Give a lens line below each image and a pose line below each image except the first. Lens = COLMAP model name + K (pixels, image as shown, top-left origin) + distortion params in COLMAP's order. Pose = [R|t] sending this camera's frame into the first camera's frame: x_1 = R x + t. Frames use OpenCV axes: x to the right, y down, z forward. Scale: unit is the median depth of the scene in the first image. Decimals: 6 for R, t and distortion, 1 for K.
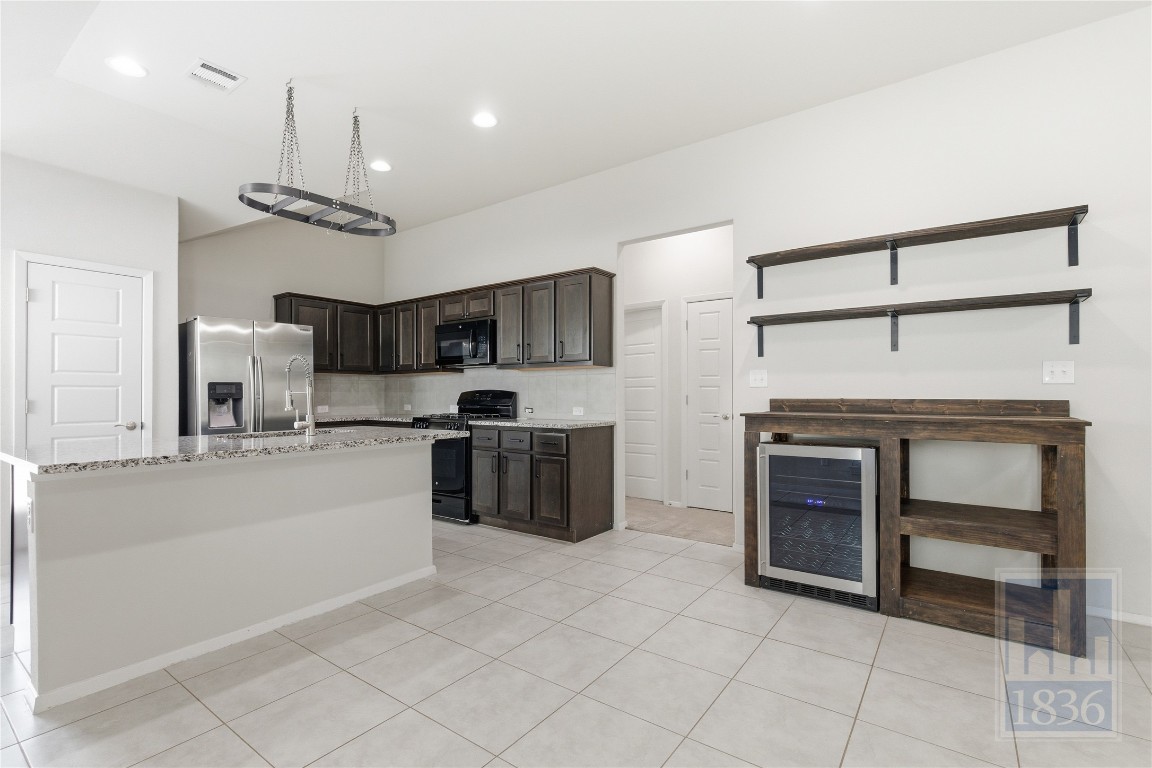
lens RADIAL K [[524.2, 0, 572.6], [0, 524.2, 392.1], [0, 0, 1]] dist [-0.000381, 0.000608]
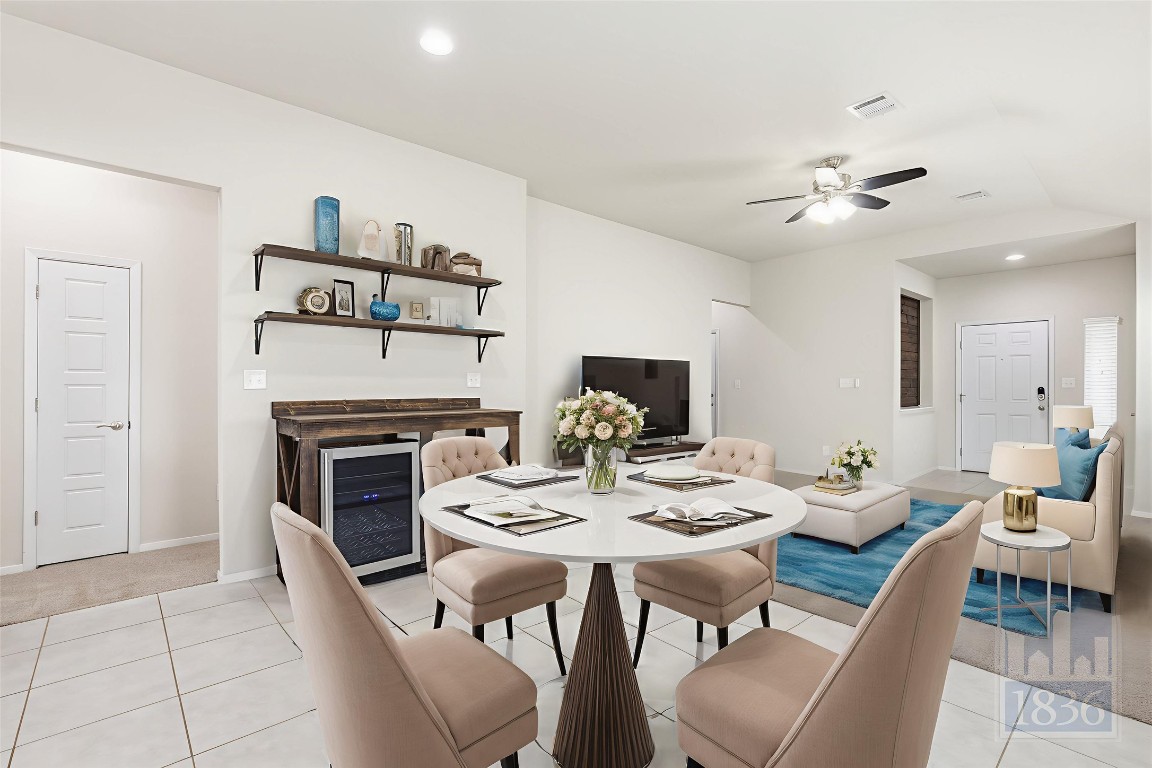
lens RADIAL K [[524.2, 0, 576.3], [0, 524.2, 385.0], [0, 0, 1]] dist [-0.000381, 0.000608]
pose [[0.207366, -0.000566, 0.978263, -0.385087], [-0.004274, 0.999990, 0.001485, -0.019089], [-0.978254, -0.004489, 0.207361, 0.268587]]
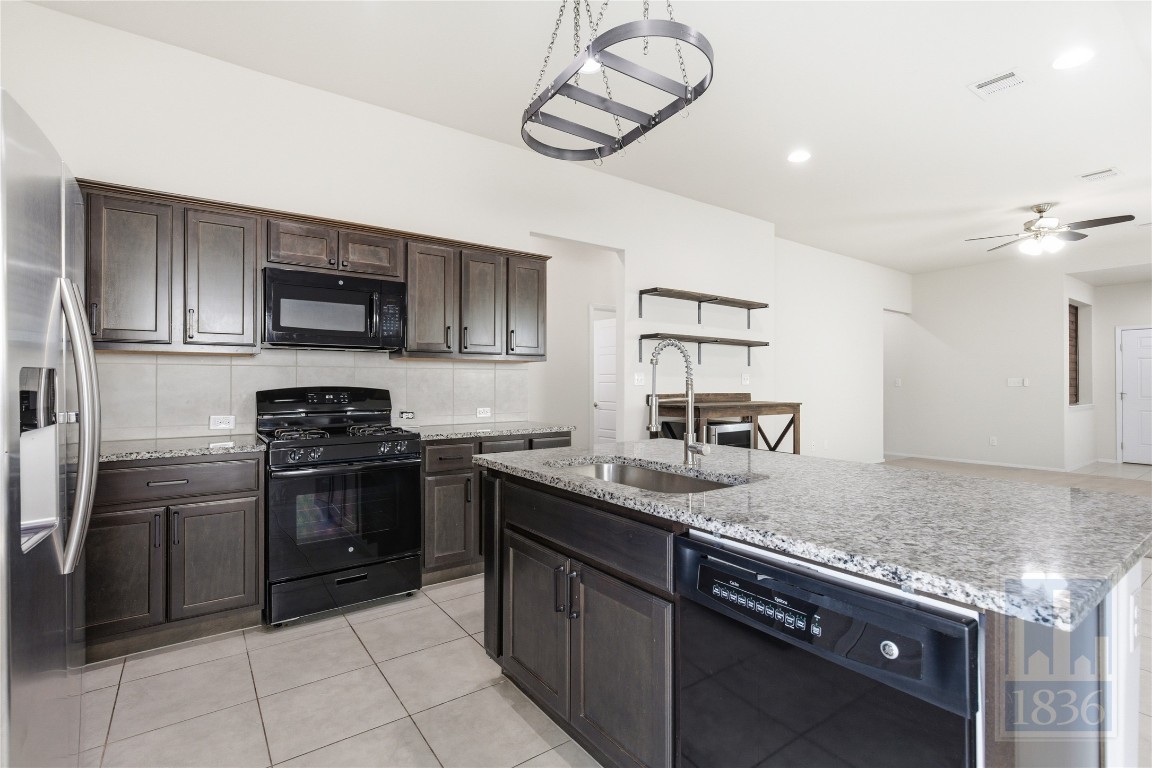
lens RADIAL K [[535.4, 0, 575.1], [0, 535.4, 378.6], [0, 0, 1]] dist [0.001370, -0.001498]
pose [[0.306335, 0.009707, 0.951874, -0.914652], [-0.005684, 0.999949, -0.008368, -0.014304], [-0.951907, -0.002847, 0.306375, 0.709419]]
